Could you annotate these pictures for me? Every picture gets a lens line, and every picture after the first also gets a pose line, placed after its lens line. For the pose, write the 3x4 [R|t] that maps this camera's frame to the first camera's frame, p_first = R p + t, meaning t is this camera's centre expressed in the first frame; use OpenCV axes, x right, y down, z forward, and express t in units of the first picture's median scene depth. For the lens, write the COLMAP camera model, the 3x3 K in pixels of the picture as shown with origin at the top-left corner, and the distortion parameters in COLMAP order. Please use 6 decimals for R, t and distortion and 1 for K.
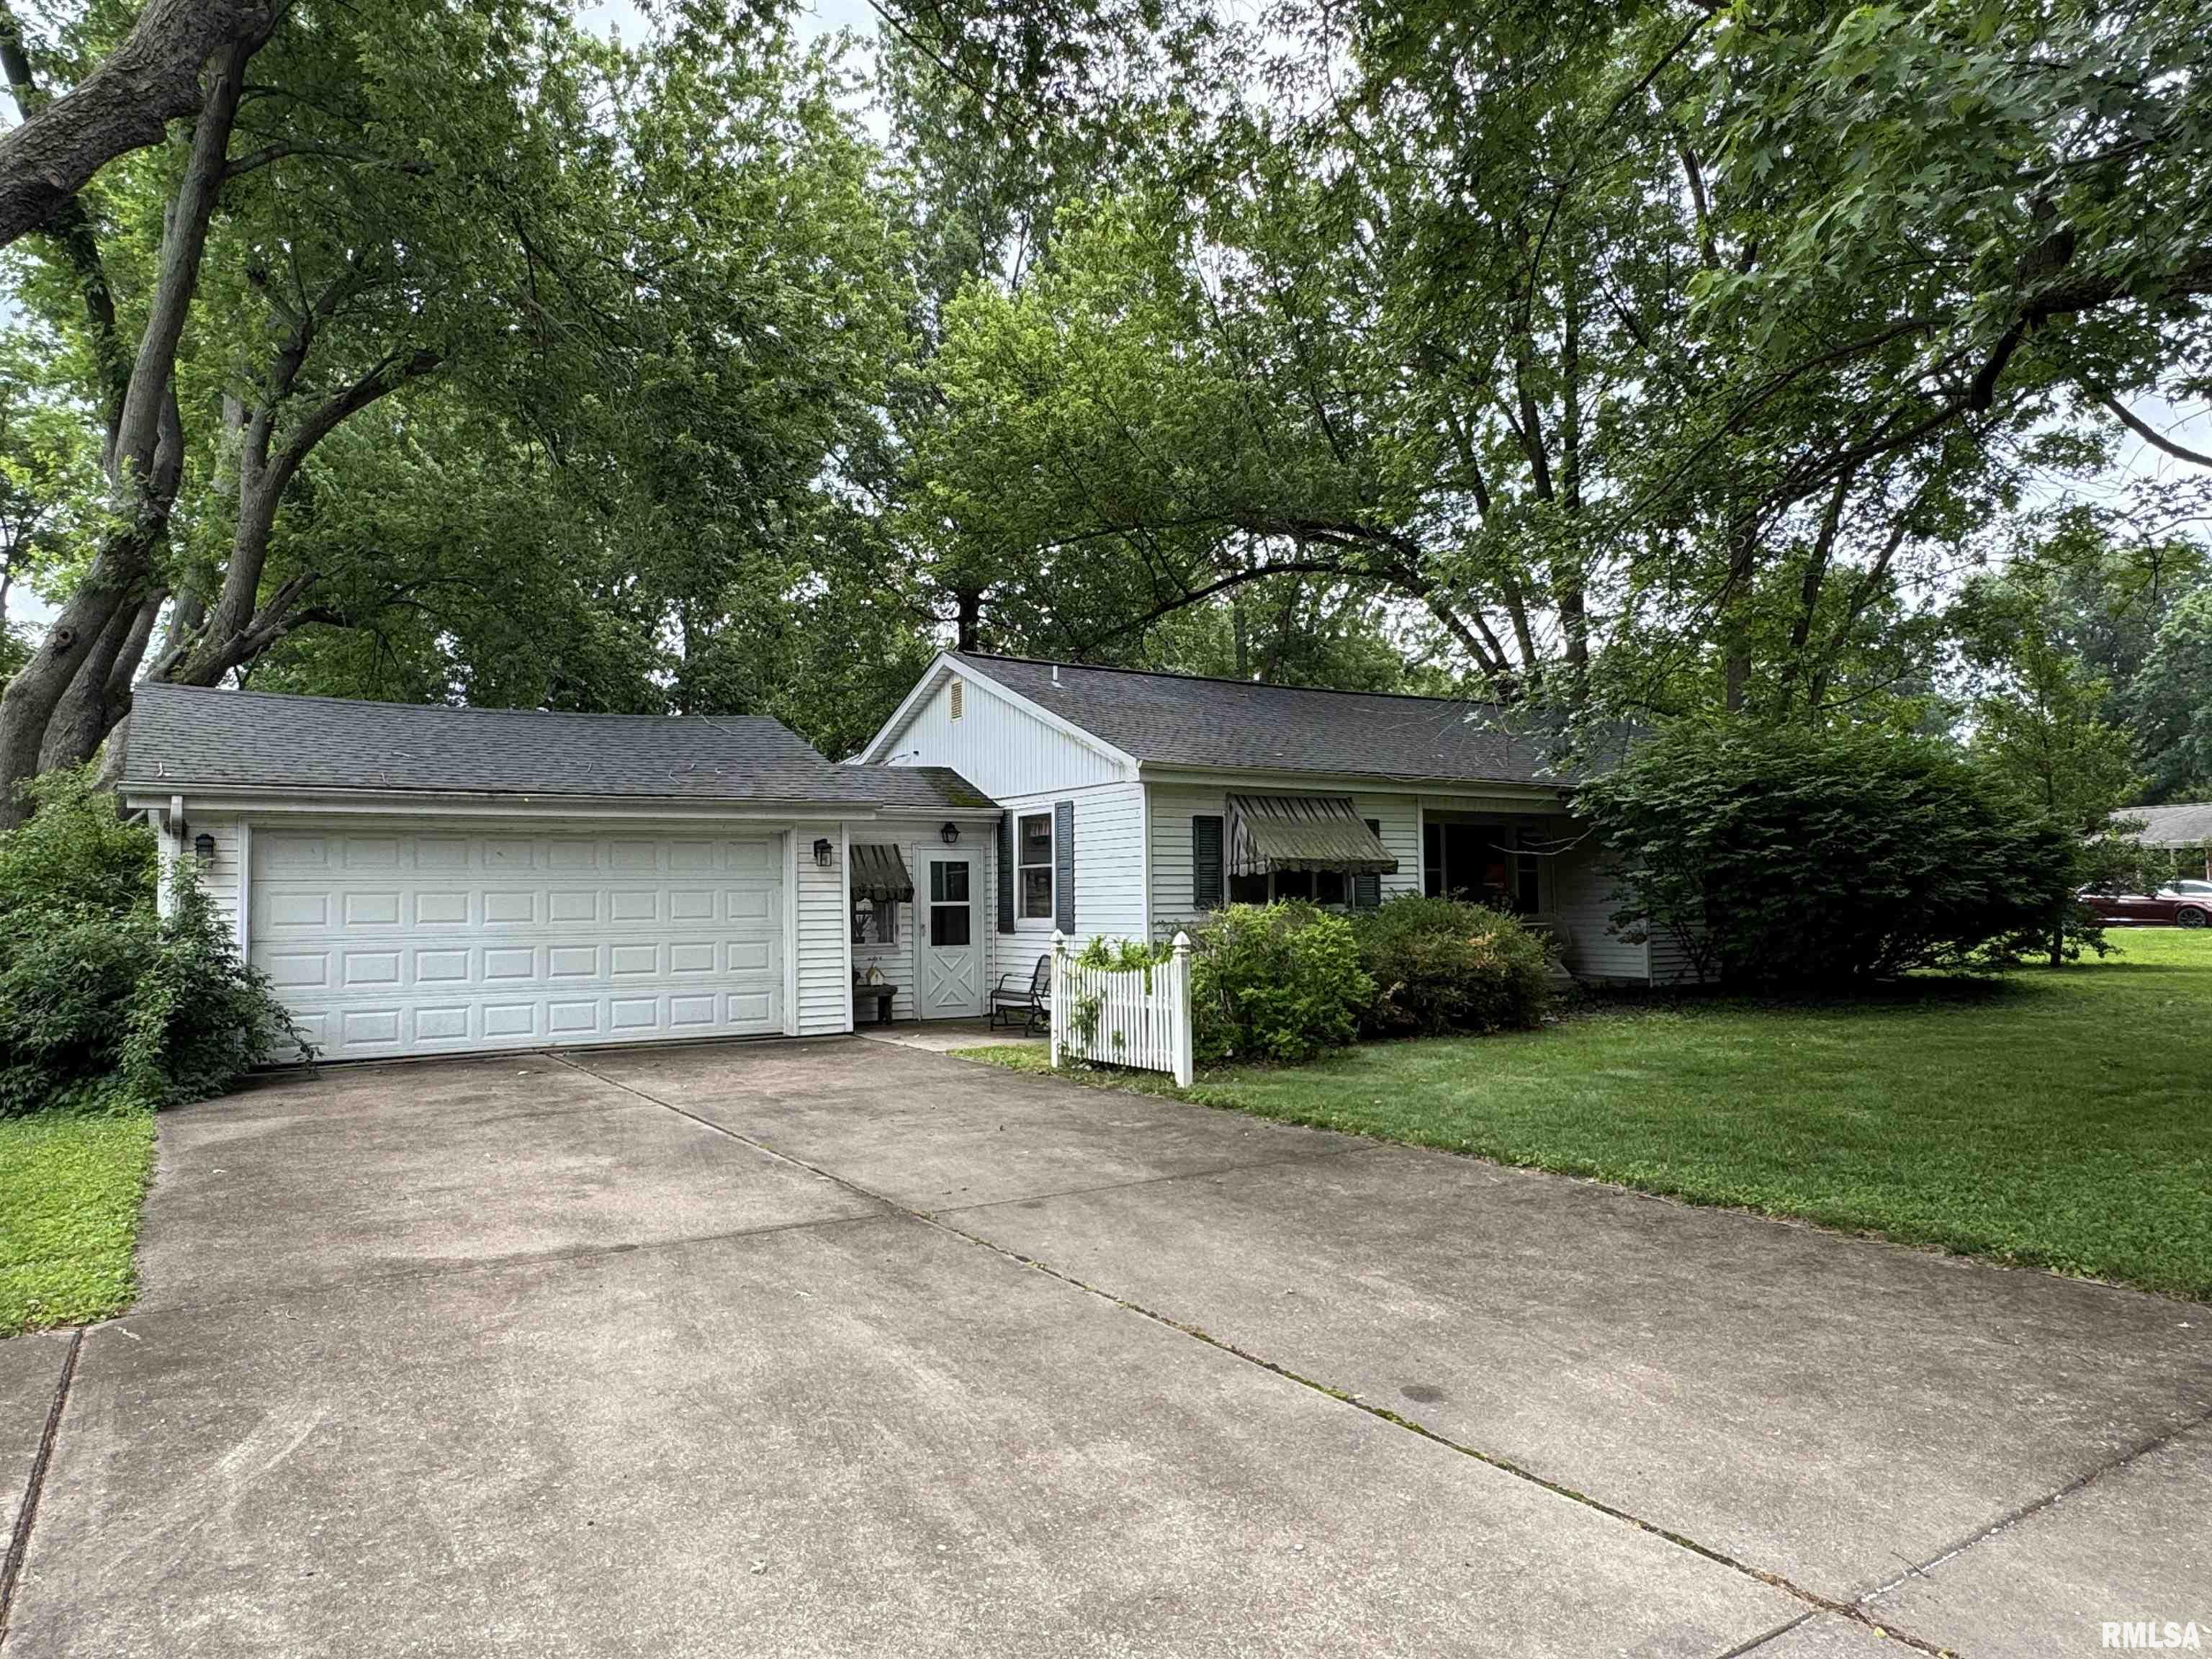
lens RADIAL K [[1425.5, 0, 1106.0], [0, 1425.5, 829.5], [0, 0, 1]] dist [-0.000738, -0.000022]
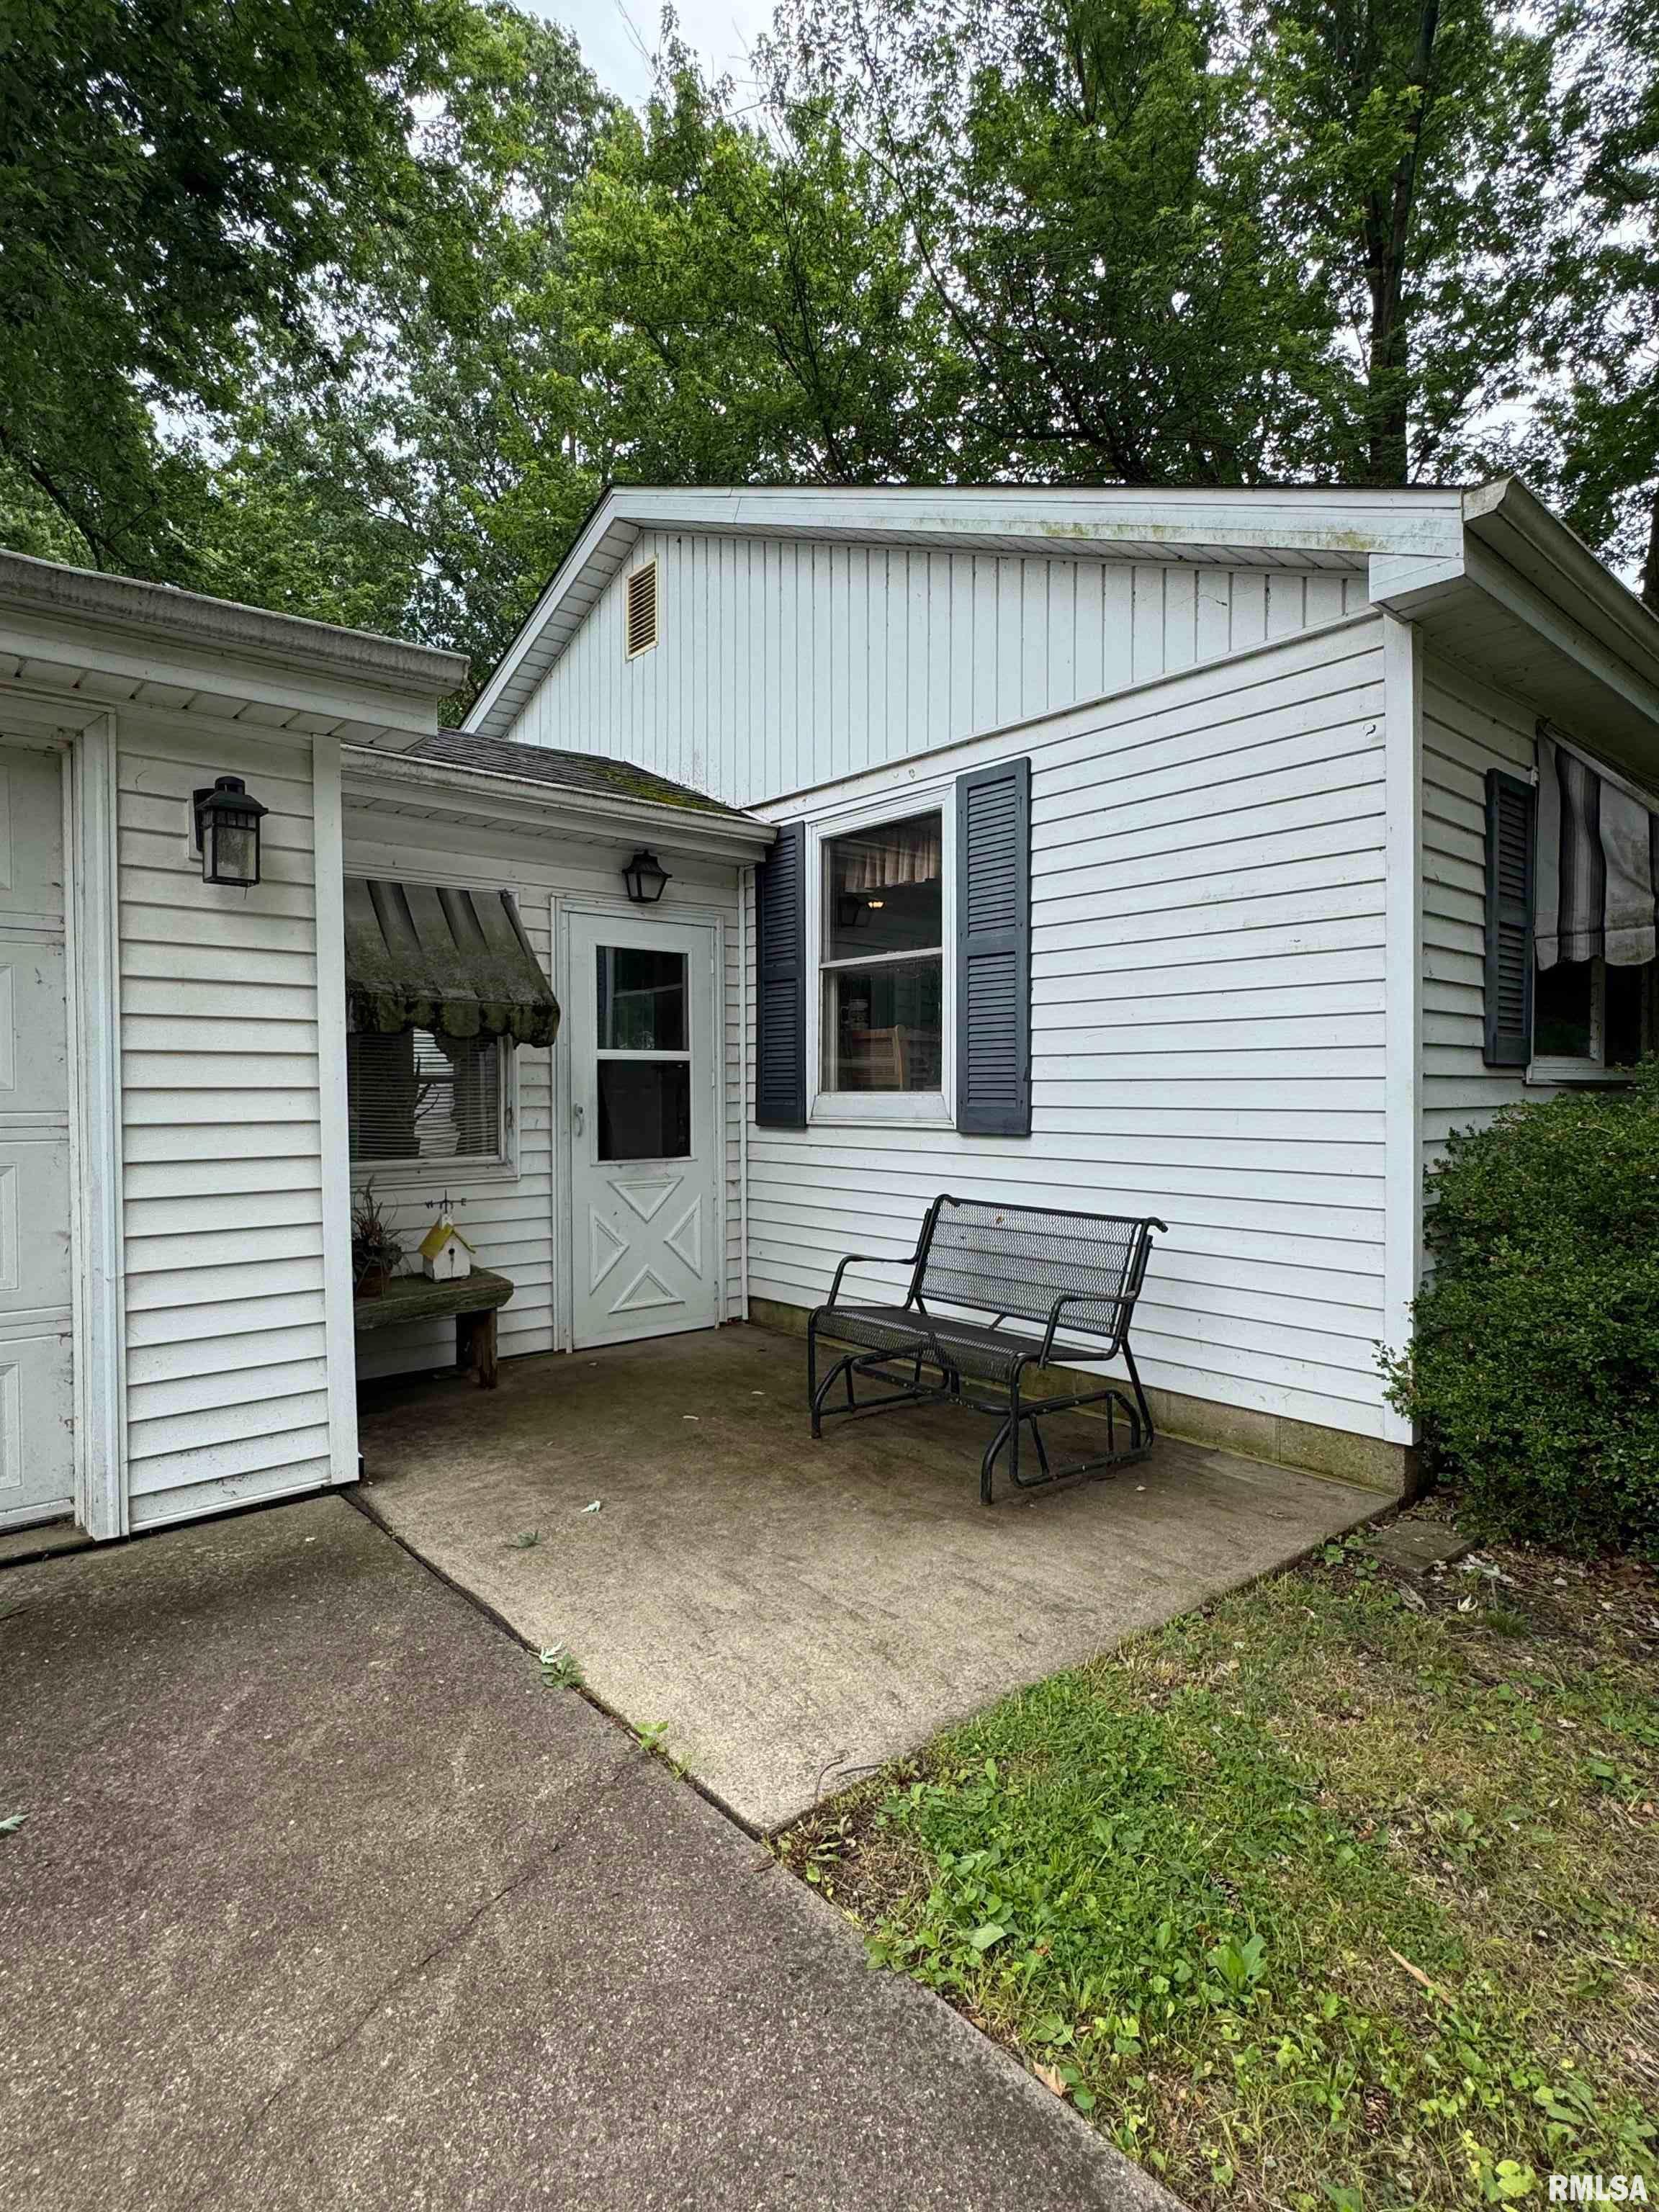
lens RADIAL K [[1128.6, 0, 829.5], [0, 1128.6, 1106.0], [0, 0, 1]] dist [-0.002238, -0.000278]
pose [[0.989071, 0.008867, 0.147176, -0.108134], [-0.018575, 0.997731, 0.064717, 0.046439], [-0.146268, -0.066743, 0.986991, 0.702754]]
